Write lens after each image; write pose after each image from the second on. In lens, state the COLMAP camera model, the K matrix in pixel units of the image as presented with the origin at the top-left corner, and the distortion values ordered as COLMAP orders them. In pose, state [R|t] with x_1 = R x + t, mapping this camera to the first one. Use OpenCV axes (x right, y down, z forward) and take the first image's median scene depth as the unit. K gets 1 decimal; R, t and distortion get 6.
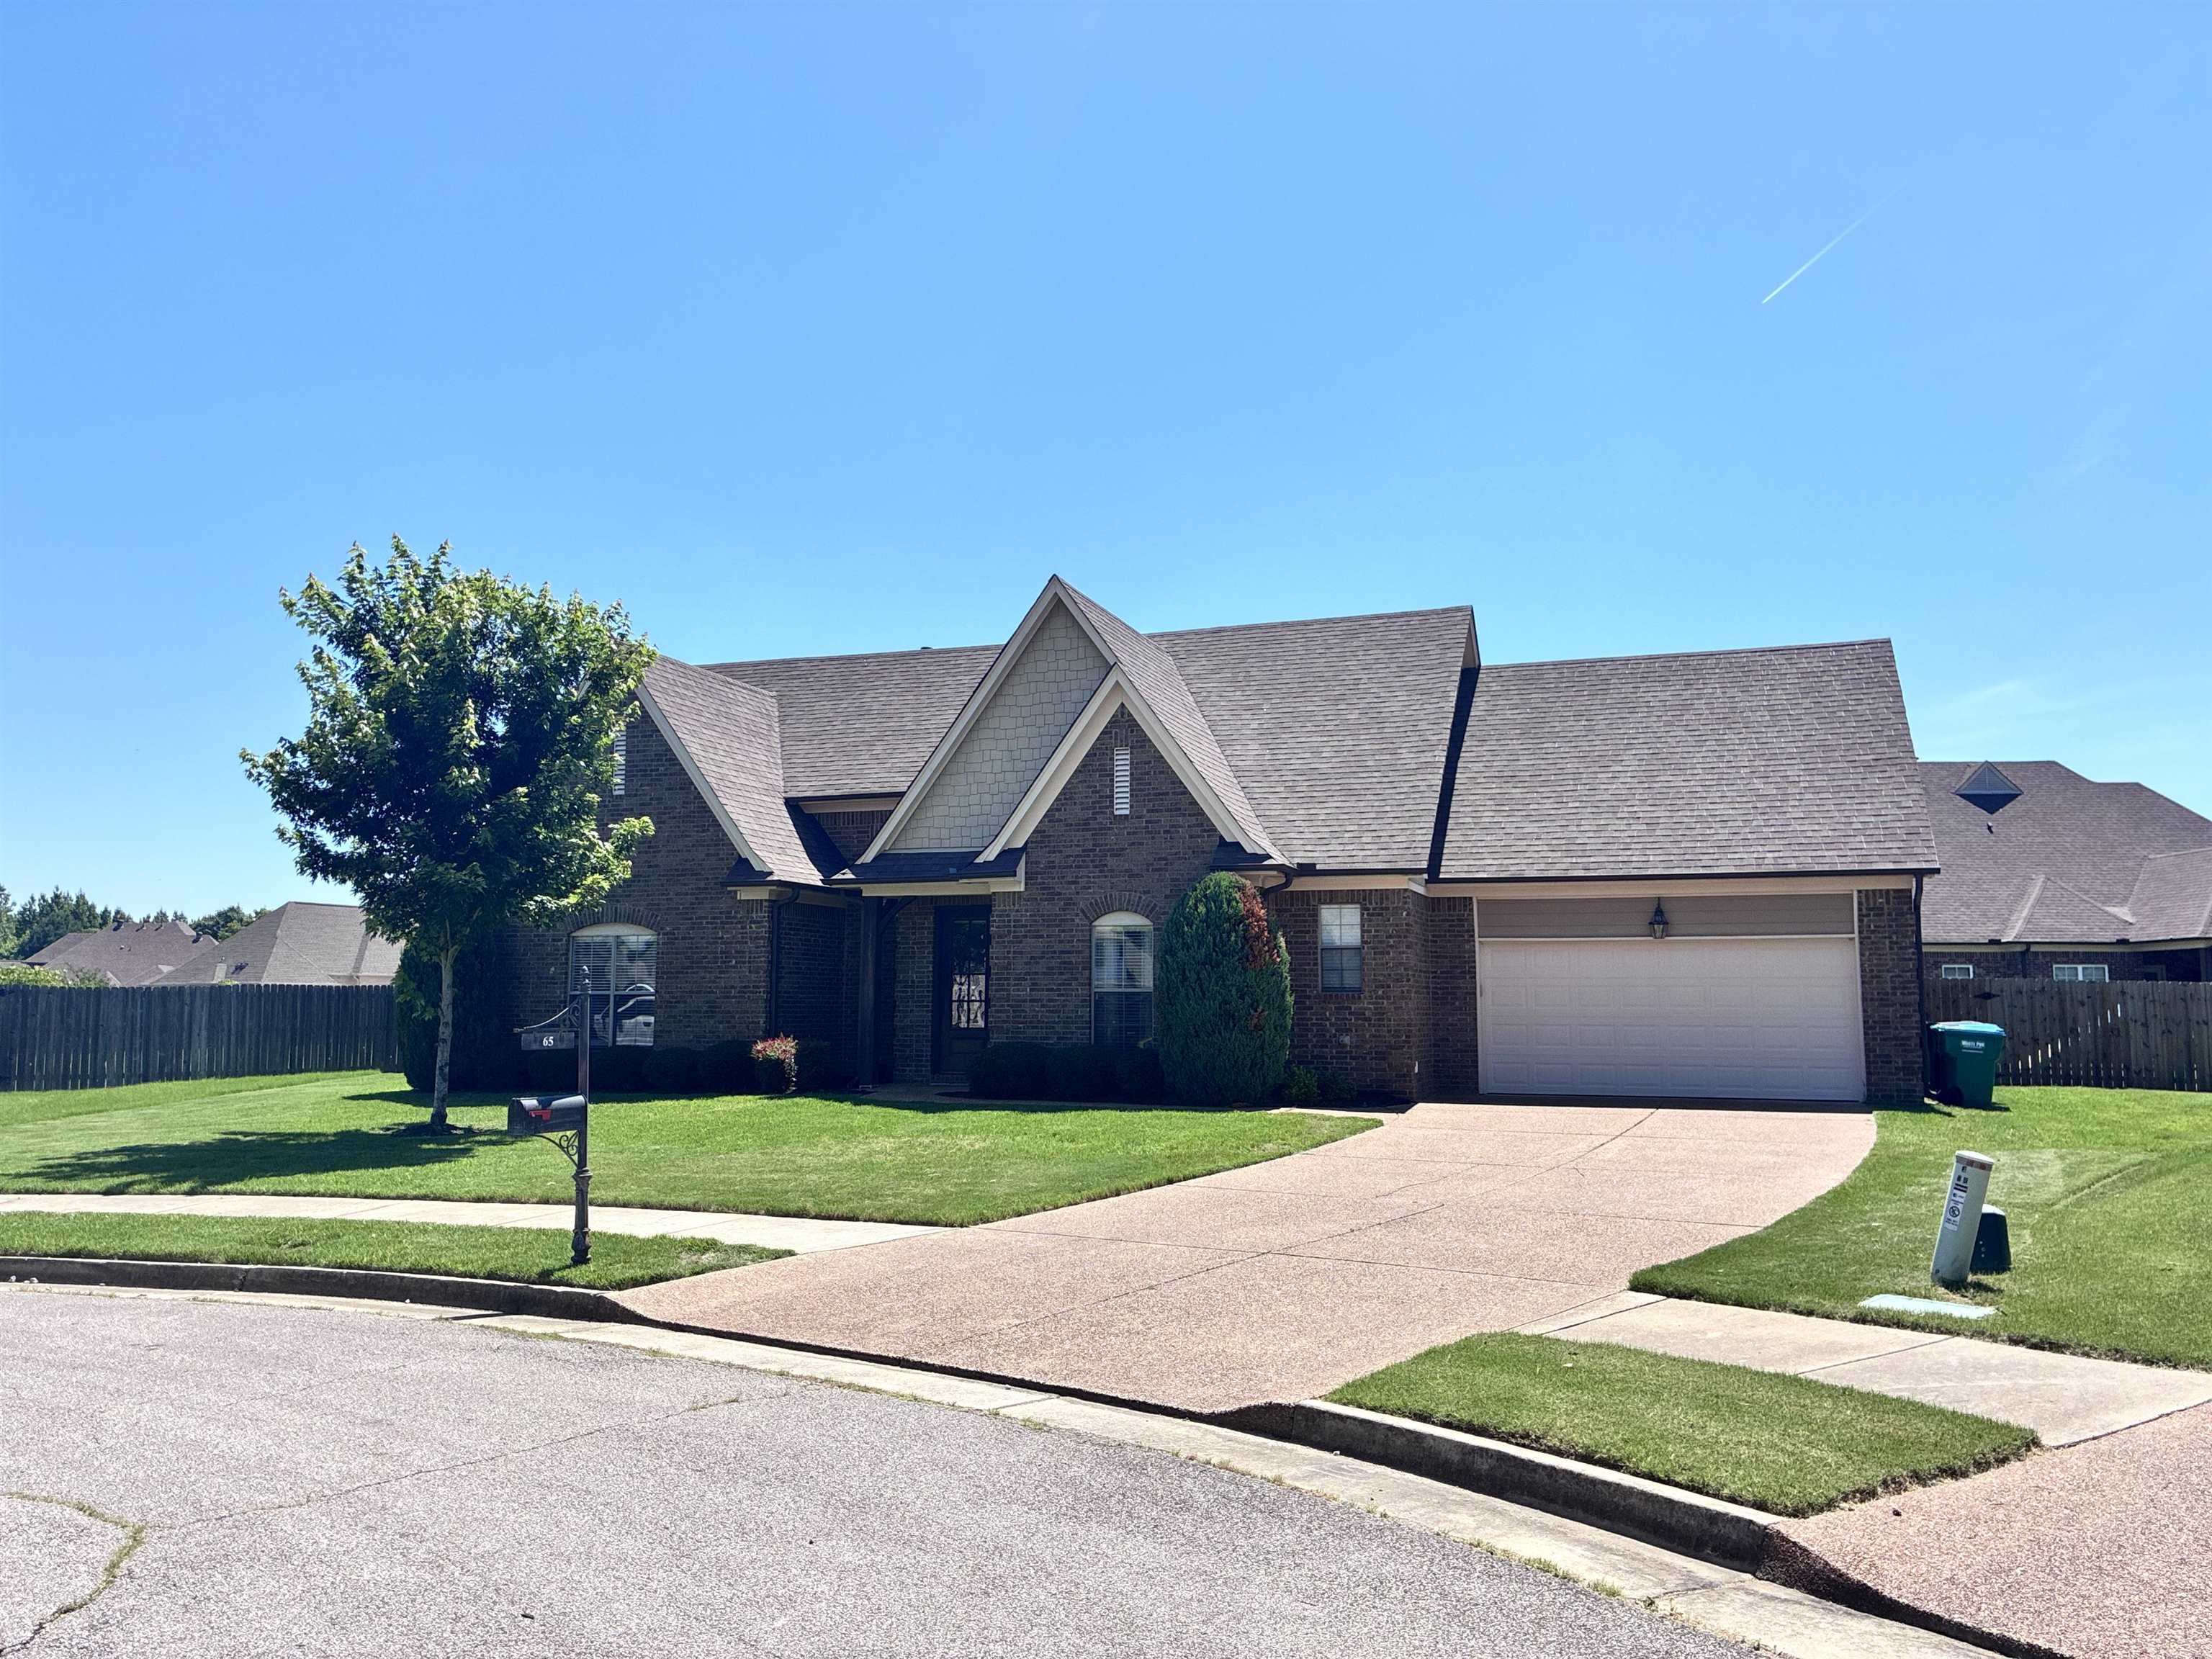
lens RADIAL K [[1682.7, 0, 1118.9], [0, 1682.7, 825.3], [0, 0, 1]] dist [0.054369, -0.072681]
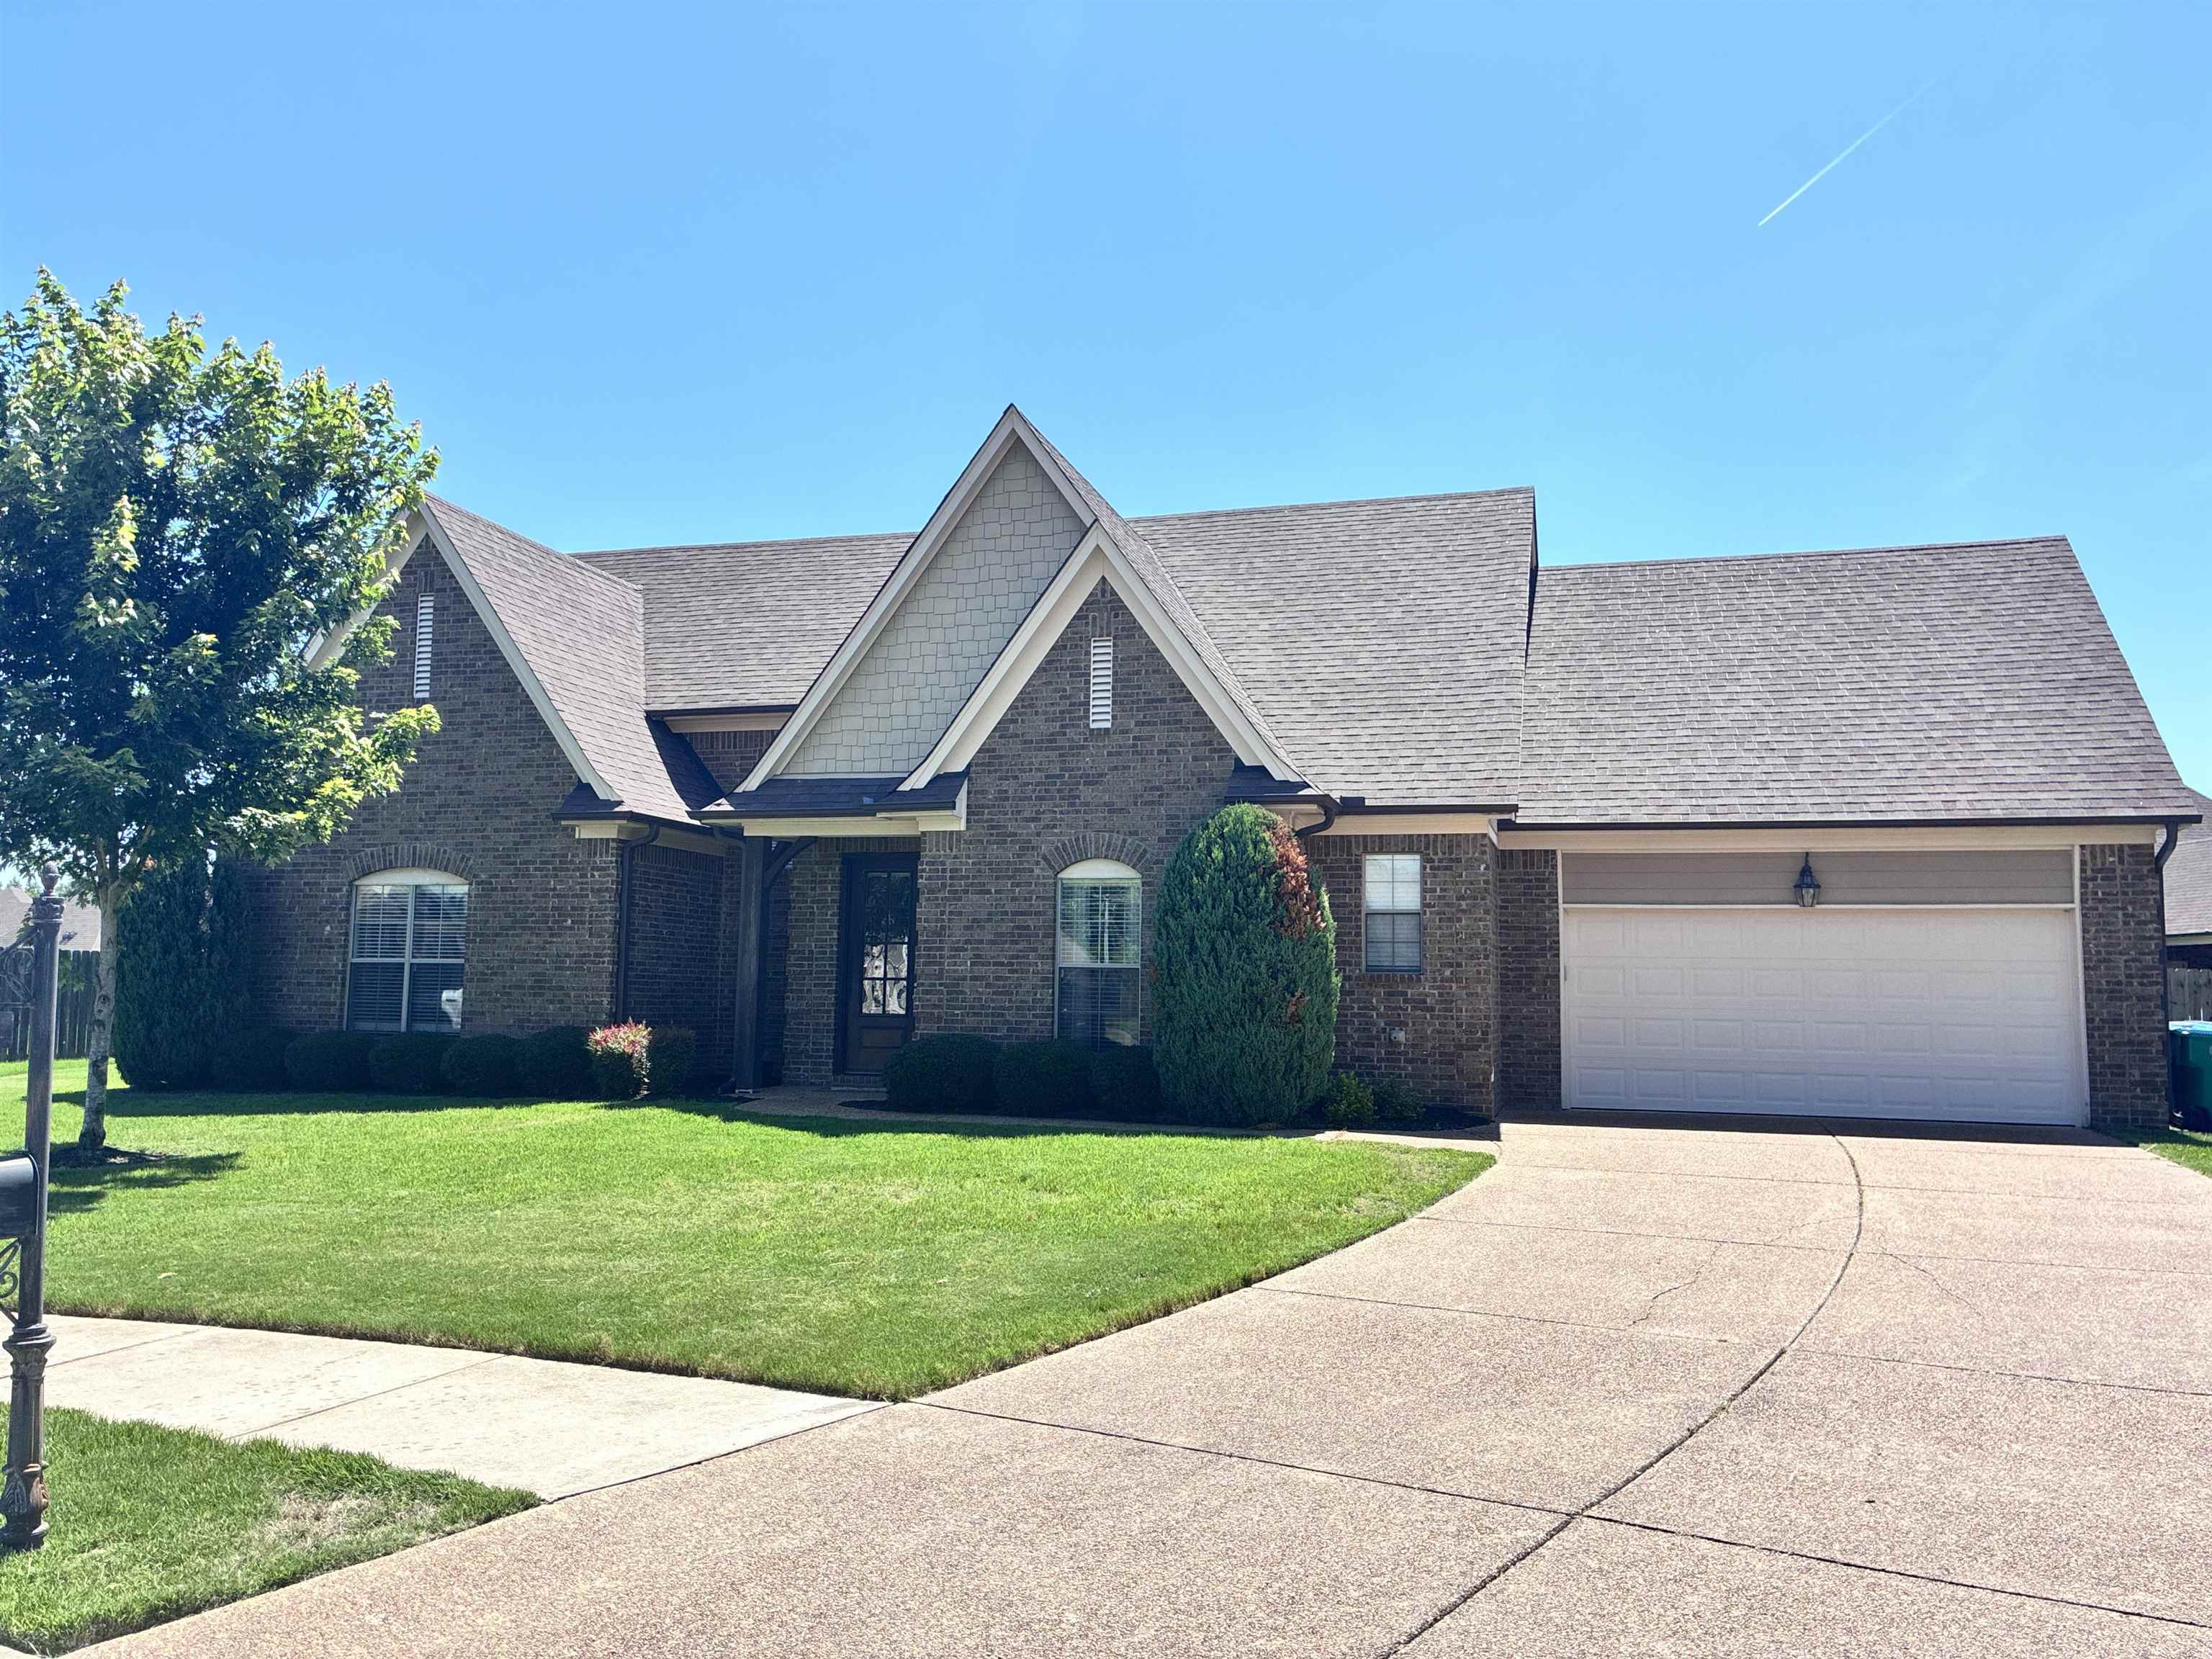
lens RADIAL K [[1682.7, 0, 1109.7], [0, 1682.7, 839.9], [0, 0, 1]] dist [0.054369, -0.072681]
pose [[0.998527, 0.017831, 0.051249, -0.030872], [-0.018630, 0.999712, 0.015160, 0.031393], [-0.050964, -0.016092, 0.998571, 0.261412]]
